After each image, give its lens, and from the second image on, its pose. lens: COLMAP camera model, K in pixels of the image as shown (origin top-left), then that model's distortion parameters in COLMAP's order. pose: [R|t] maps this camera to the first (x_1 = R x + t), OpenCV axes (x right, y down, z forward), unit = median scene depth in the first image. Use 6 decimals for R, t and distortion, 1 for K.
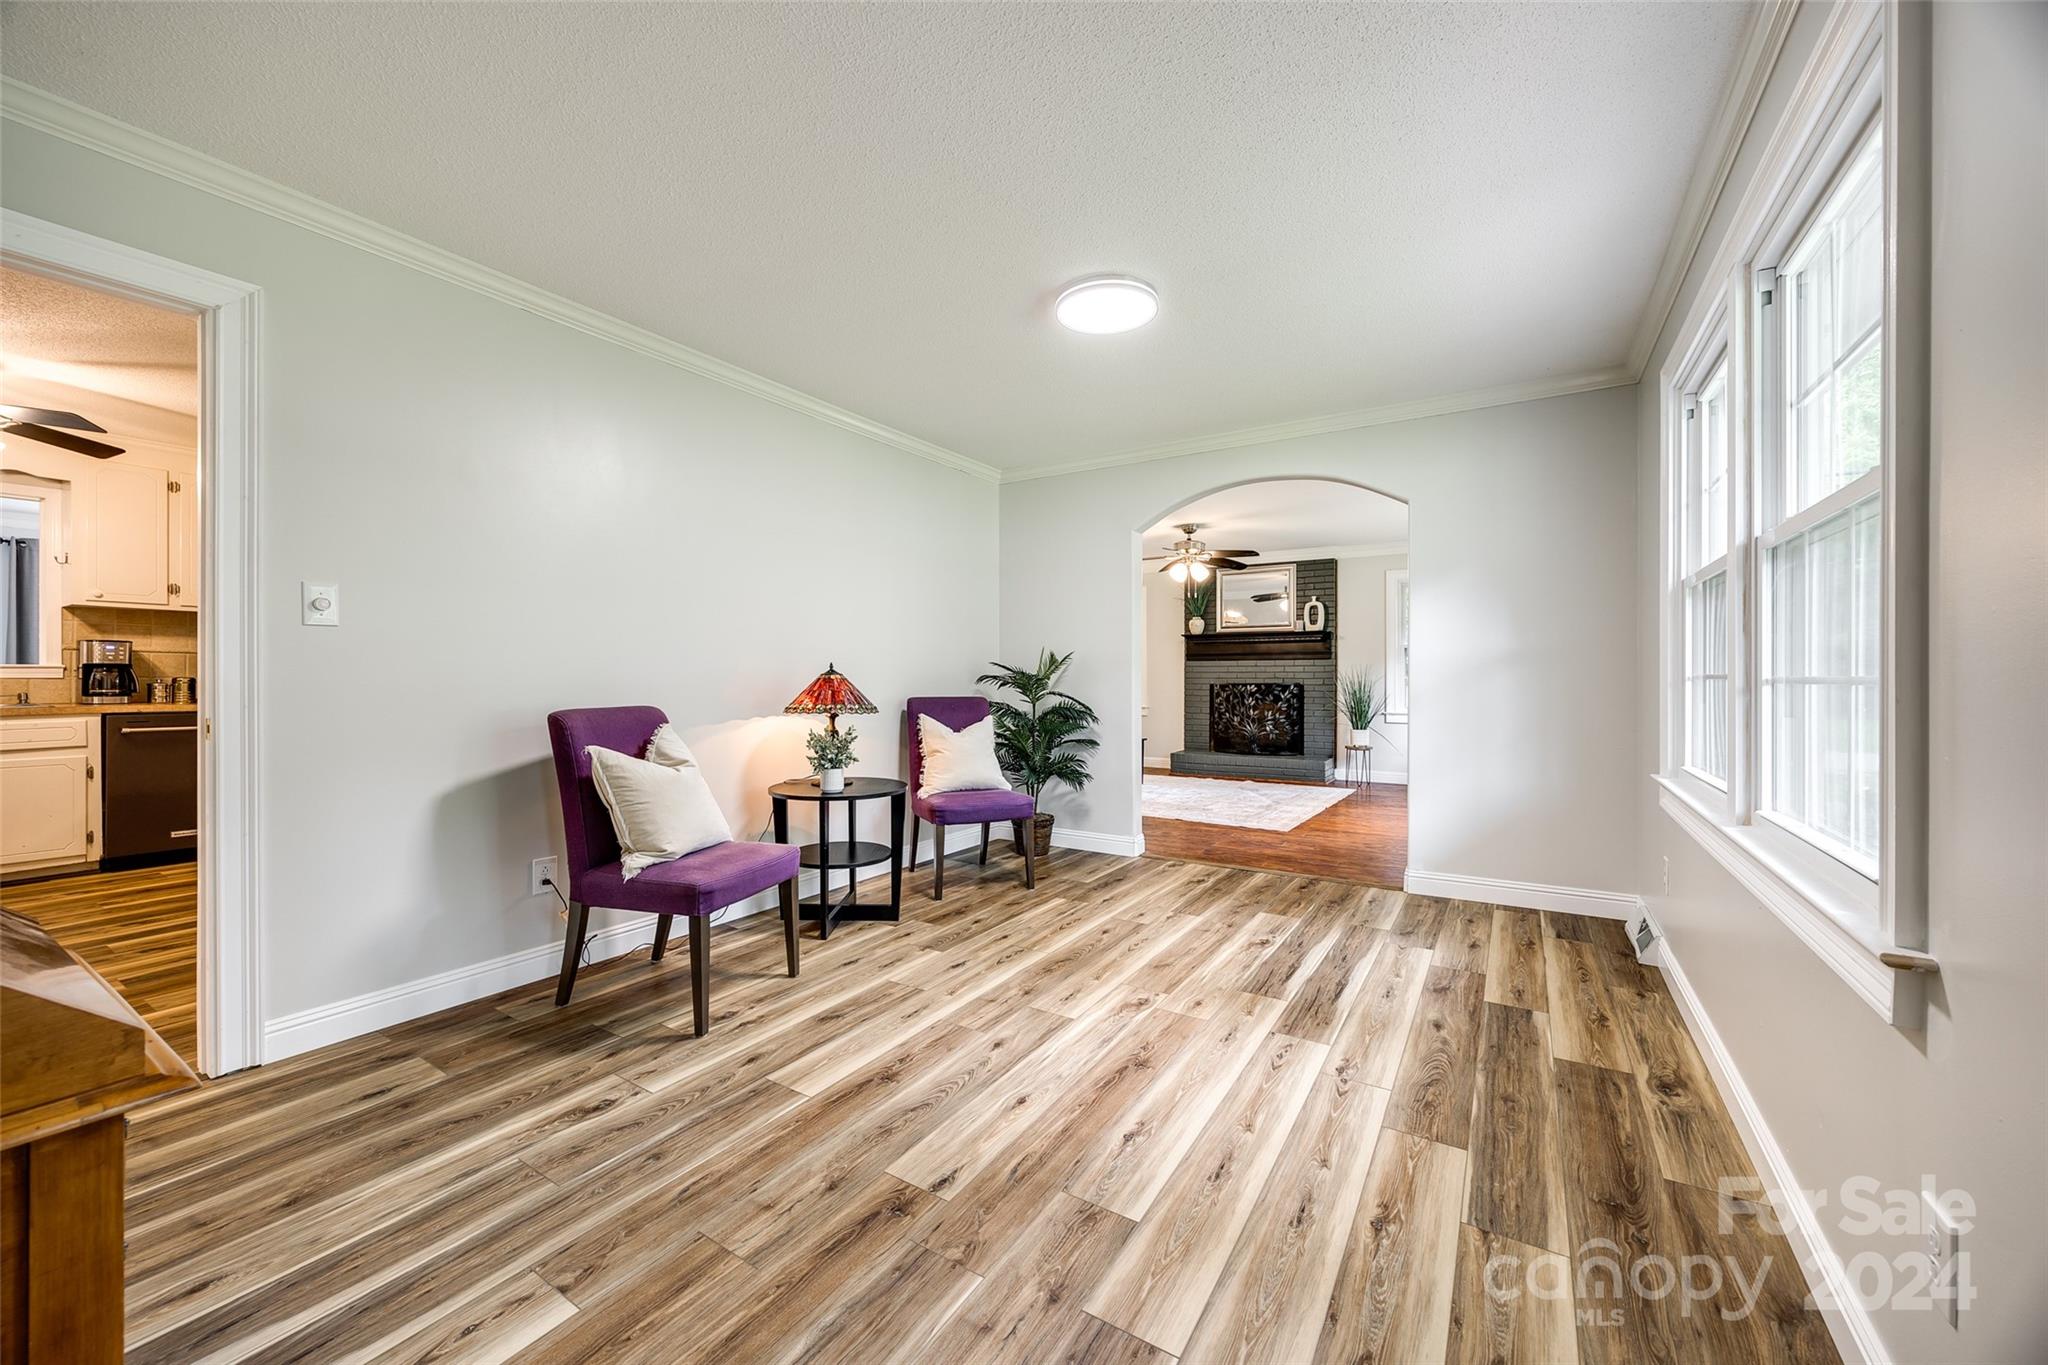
lens RADIAL K [[786.6, 0, 1034.0], [0, 786.6, 671.6], [0, 0, 1]] dist [-0.001073, -0.000999]
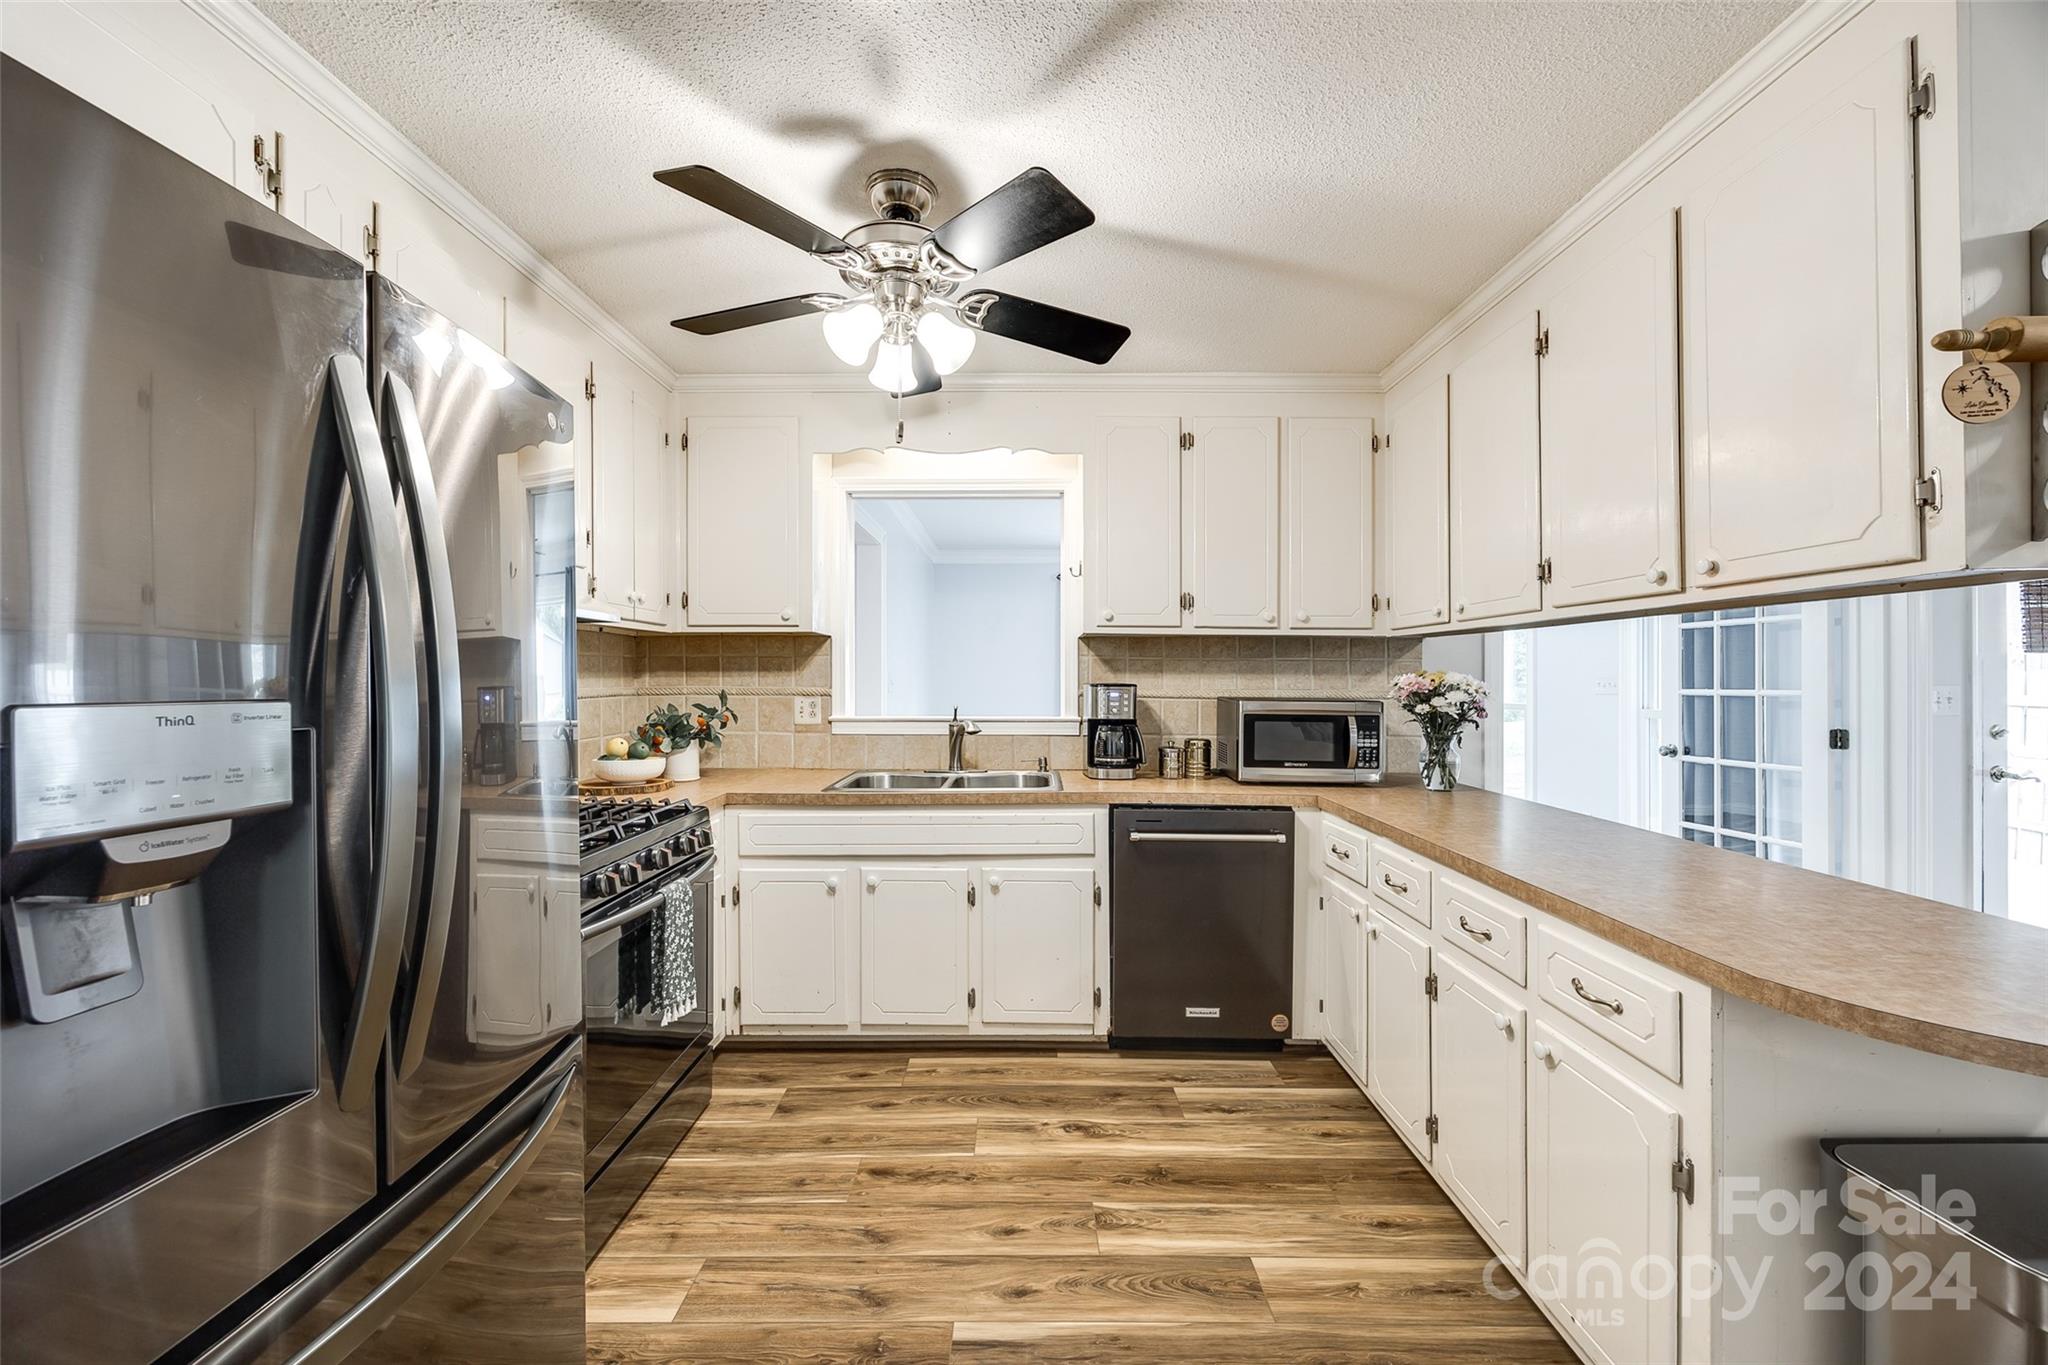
lens RADIAL K [[786.6, 0, 1027.3], [0, 786.6, 688.6], [0, 0, 1]] dist [-0.001073, -0.000999]
pose [[0.518004, -0.012006, -0.855294, -0.662877], [0.010820, 0.999913, -0.007483, -0.031420], [0.855309, -0.005378, 0.518090, 0.600332]]
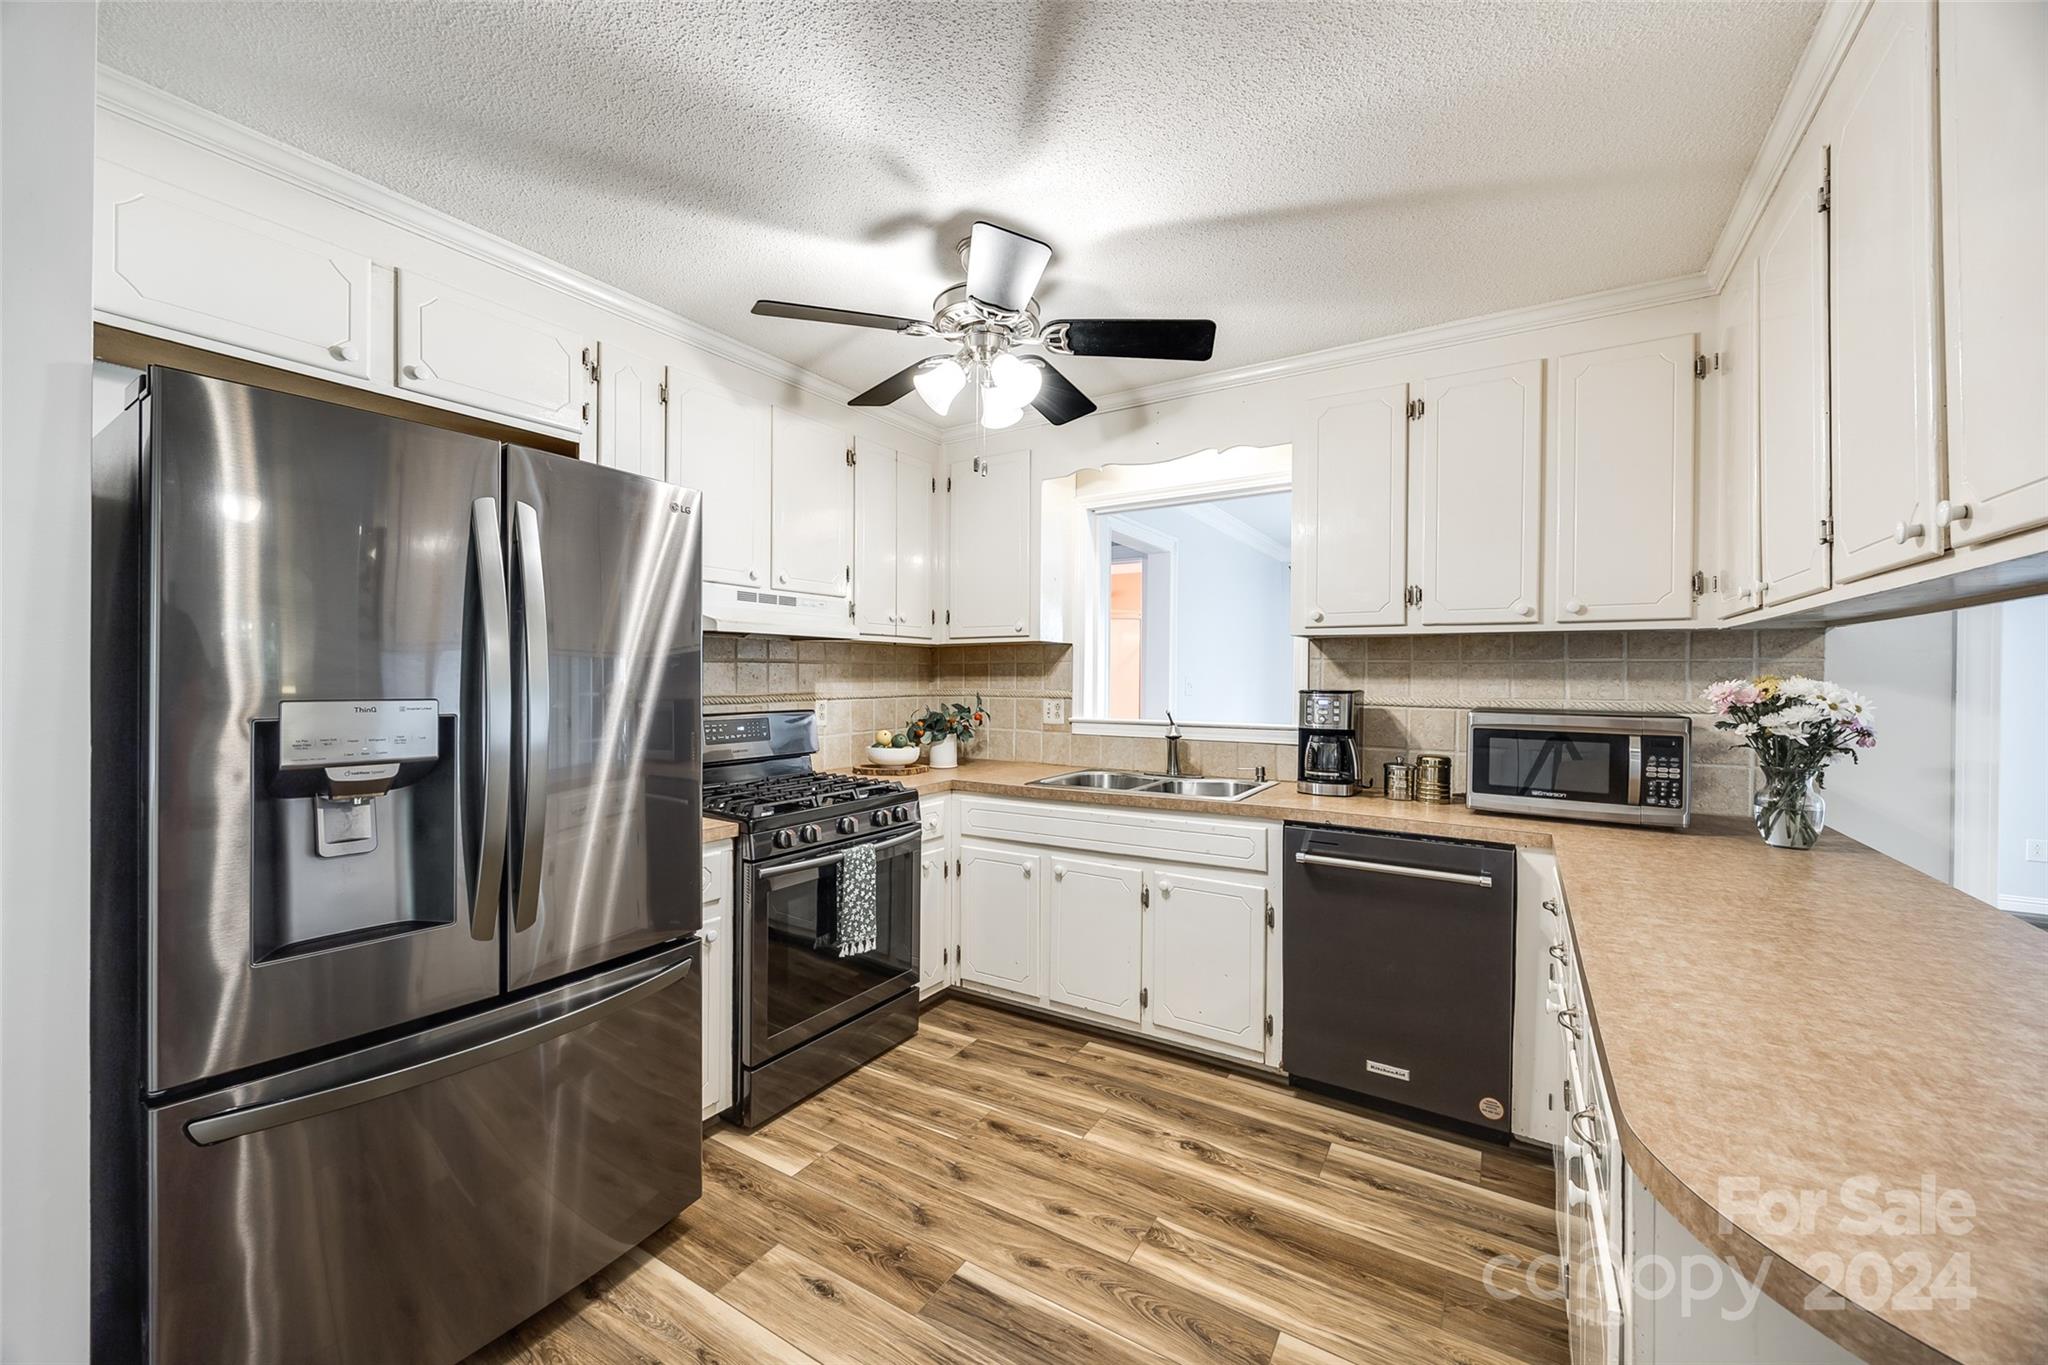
lens RADIAL K [[786.6, 0, 1036.7], [0, 786.6, 688.6], [0, 0, 1]] dist [-0.001073, -0.000999]
pose [[-0.006779, -0.011012, -0.999916, -0.585294], [-0.003507, 0.999933, -0.010988, -0.033635], [0.999971, 0.003433, -0.006817, 0.794774]]
